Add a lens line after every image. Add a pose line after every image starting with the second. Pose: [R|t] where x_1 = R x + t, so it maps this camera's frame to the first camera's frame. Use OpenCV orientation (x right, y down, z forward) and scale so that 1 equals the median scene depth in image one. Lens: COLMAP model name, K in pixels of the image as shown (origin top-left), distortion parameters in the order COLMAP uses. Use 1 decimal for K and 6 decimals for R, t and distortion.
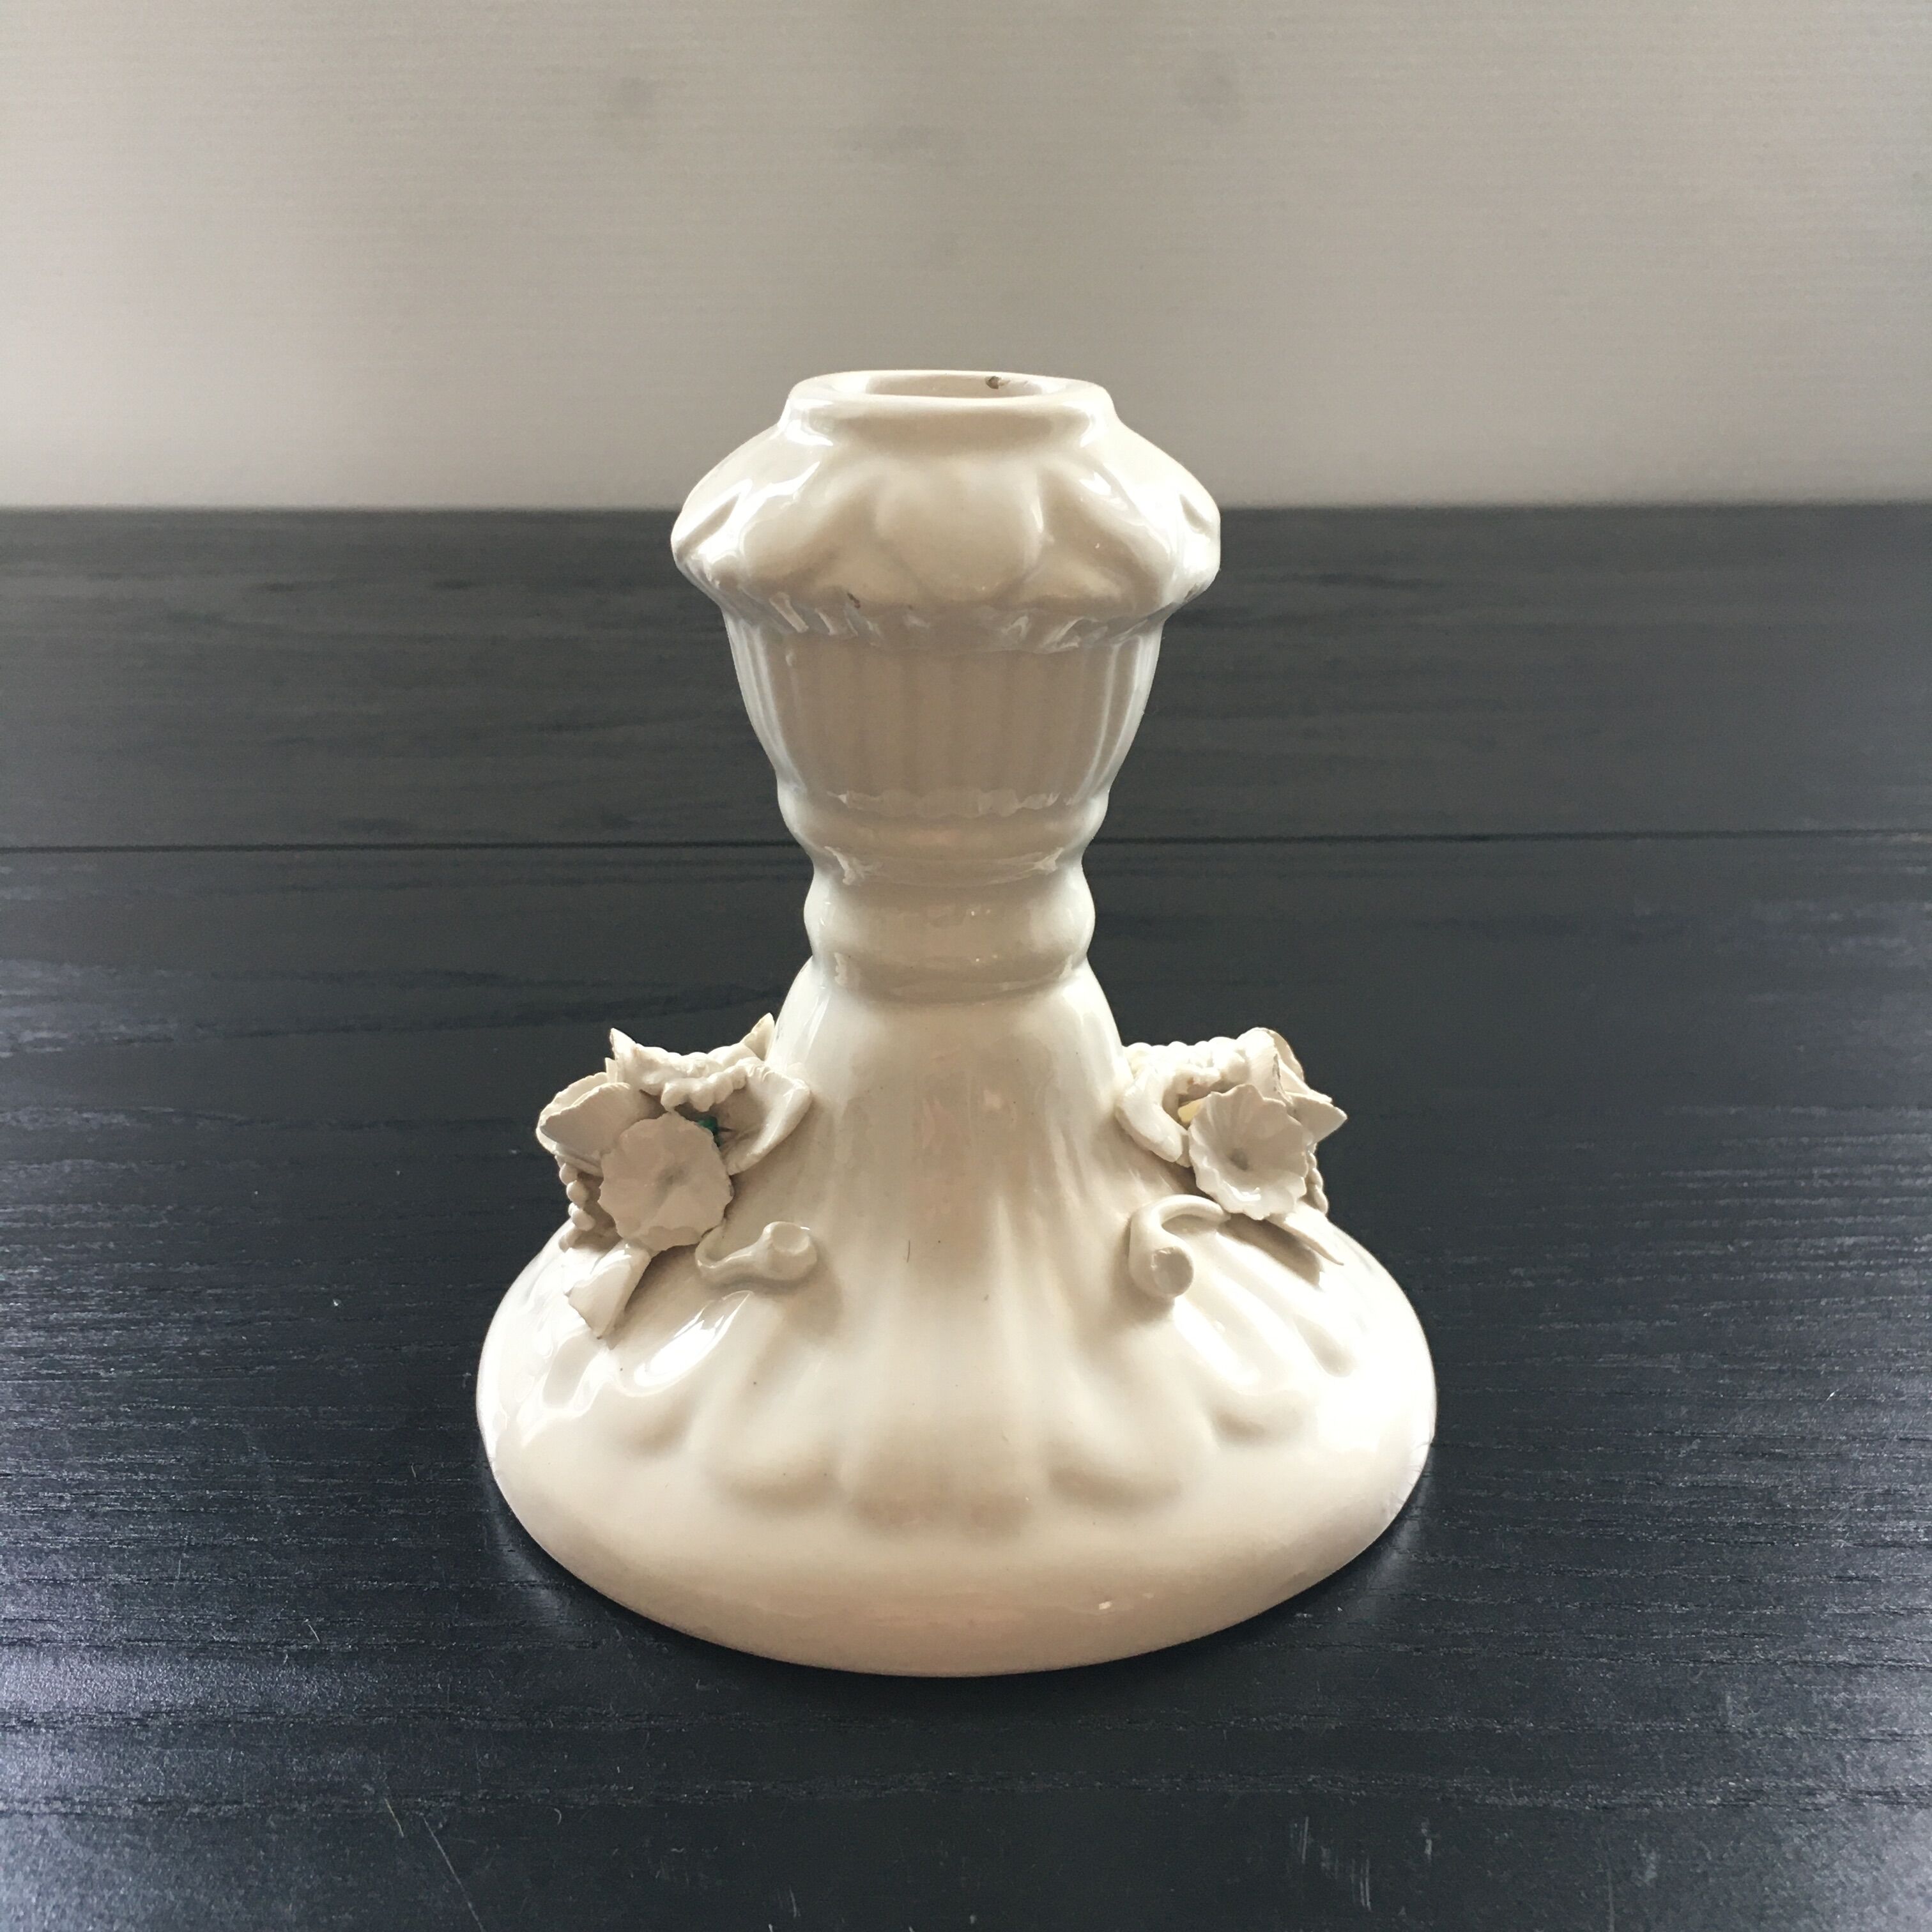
lens RADIAL K [[2251.9, 0, 967.2], [0, 2251.9, 967.1], [0, 0, 1]] dist [0.026666, 0.000000]
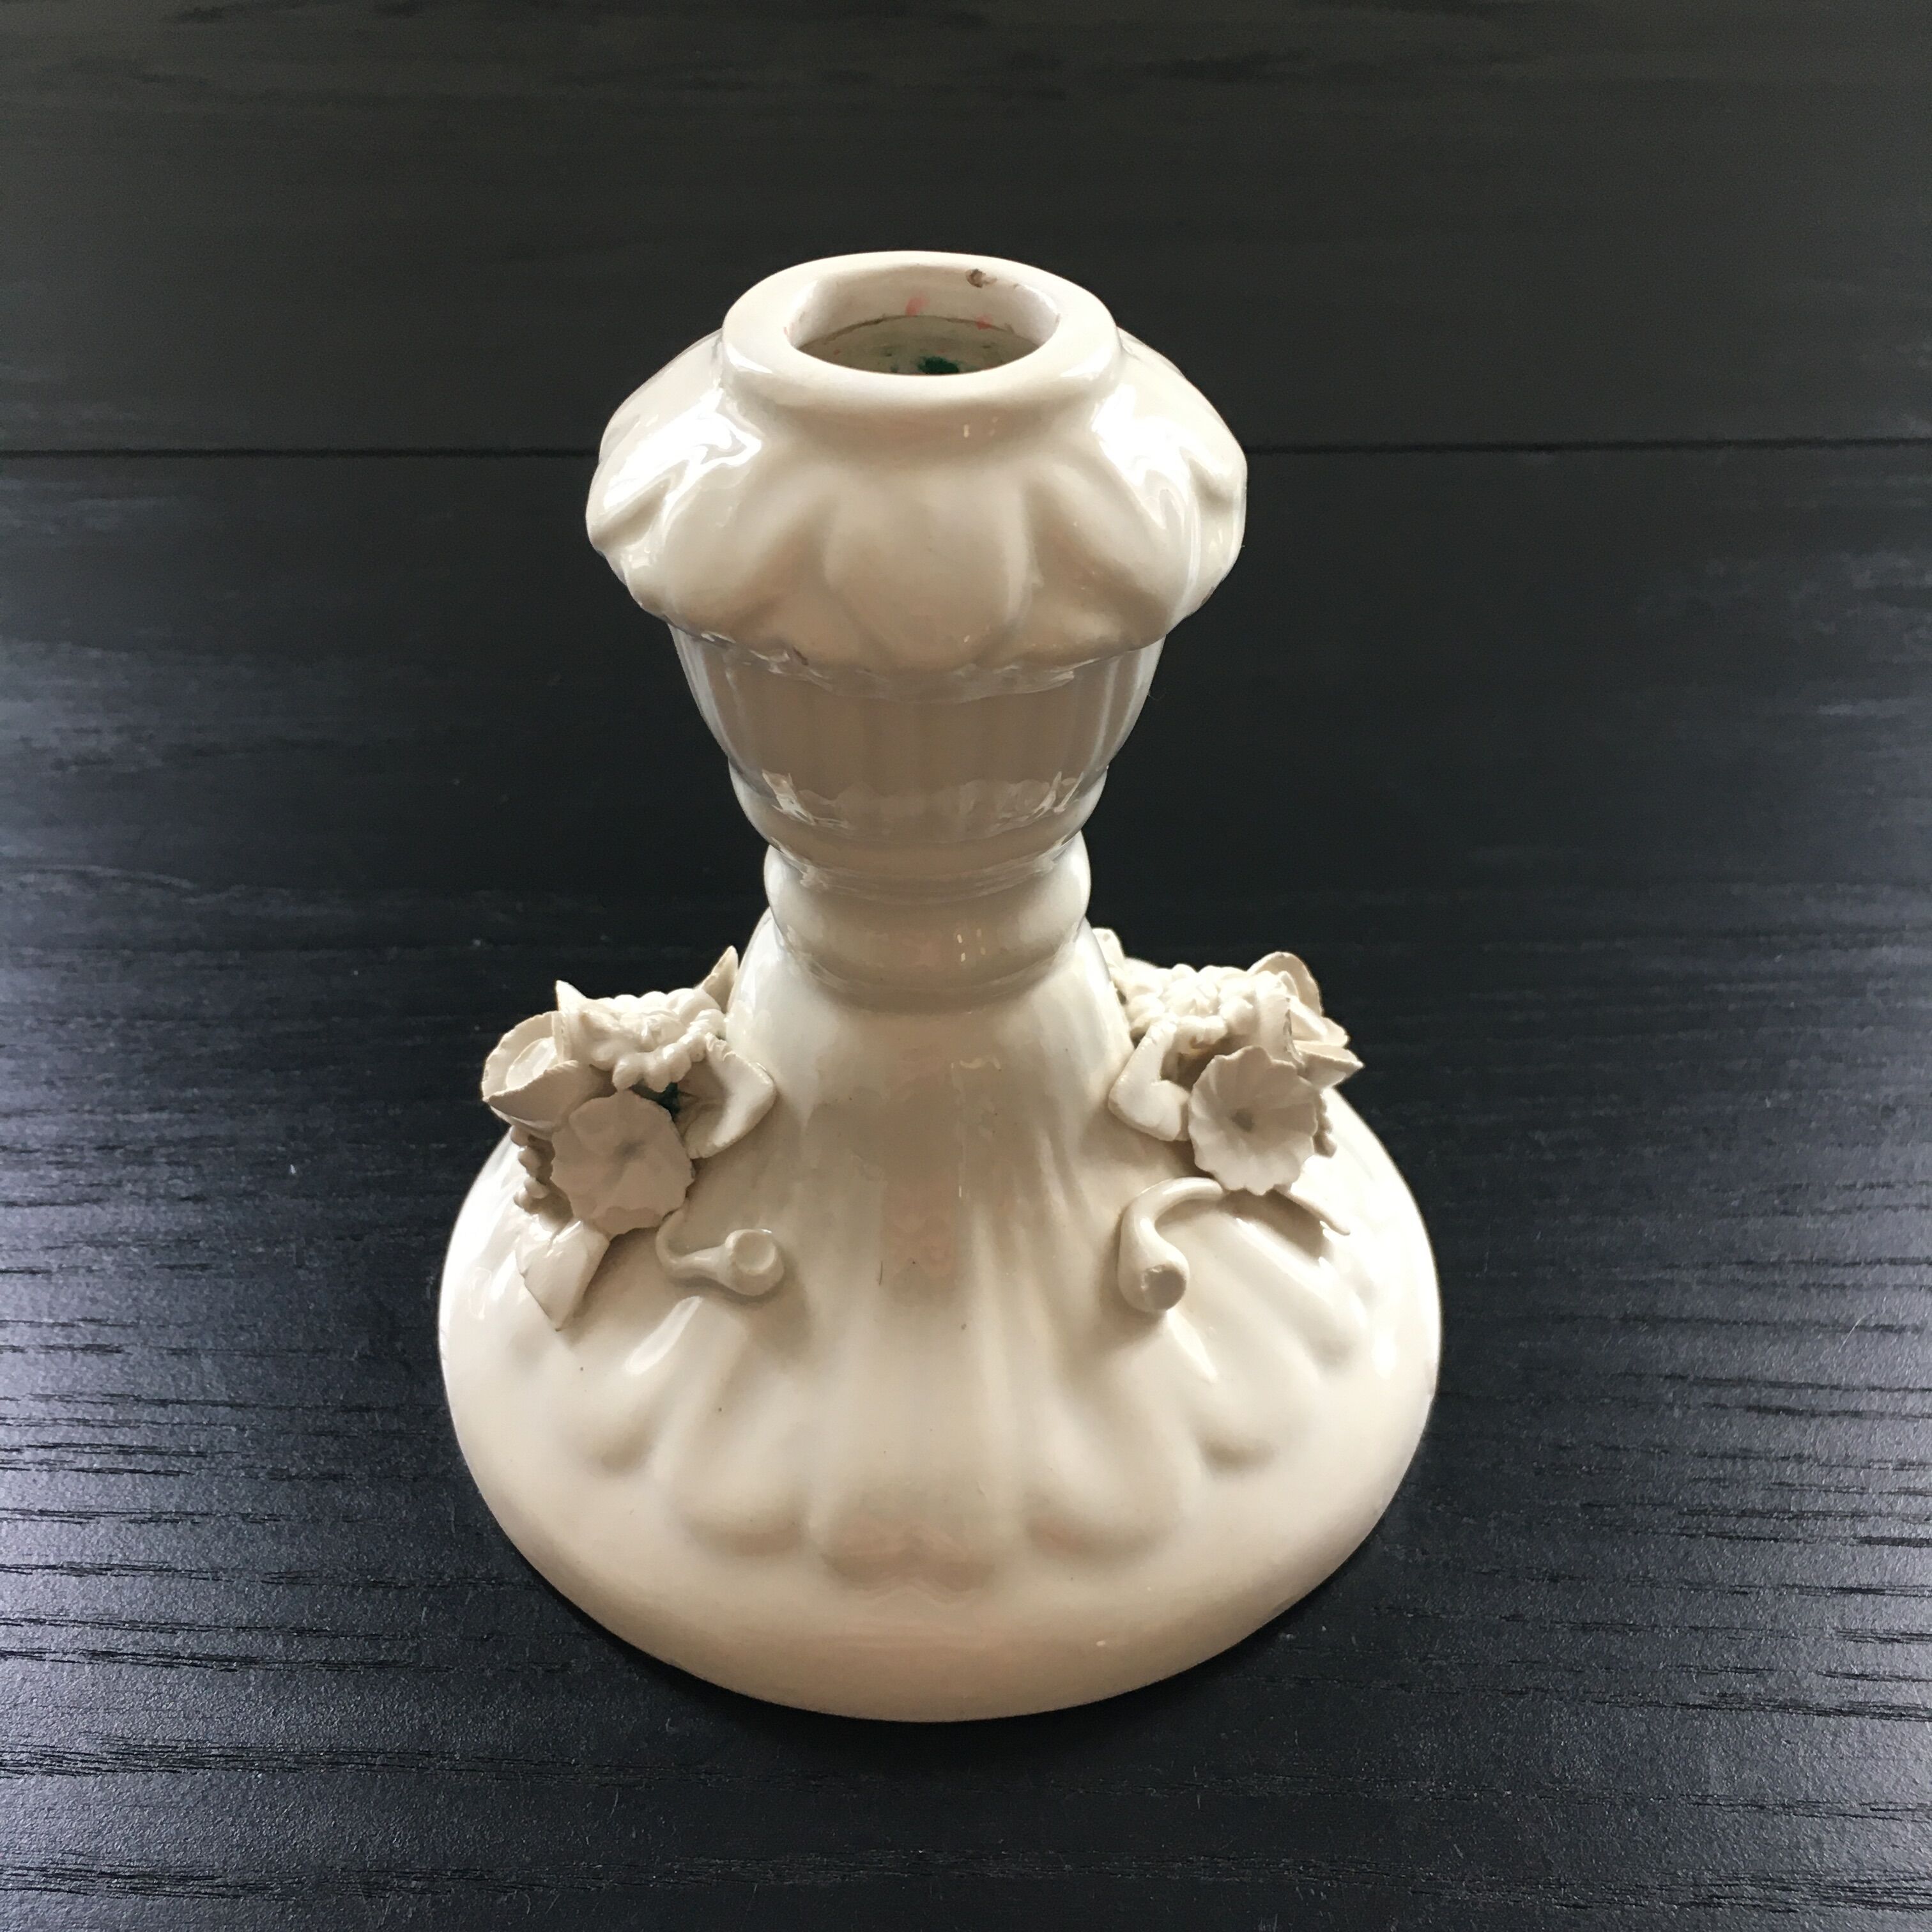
lens RADIAL K [[2251.9, 0, 970.5], [0, 2251.9, 953.2], [0, 0, 1]] dist [0.026666, 0.000000]
pose [[0.999909, 0.005091, -0.012465, 0.021521], [-0.001016, 0.951642, 0.307207, -0.279993], [0.013427, -0.307166, 0.951561, 0.148782]]
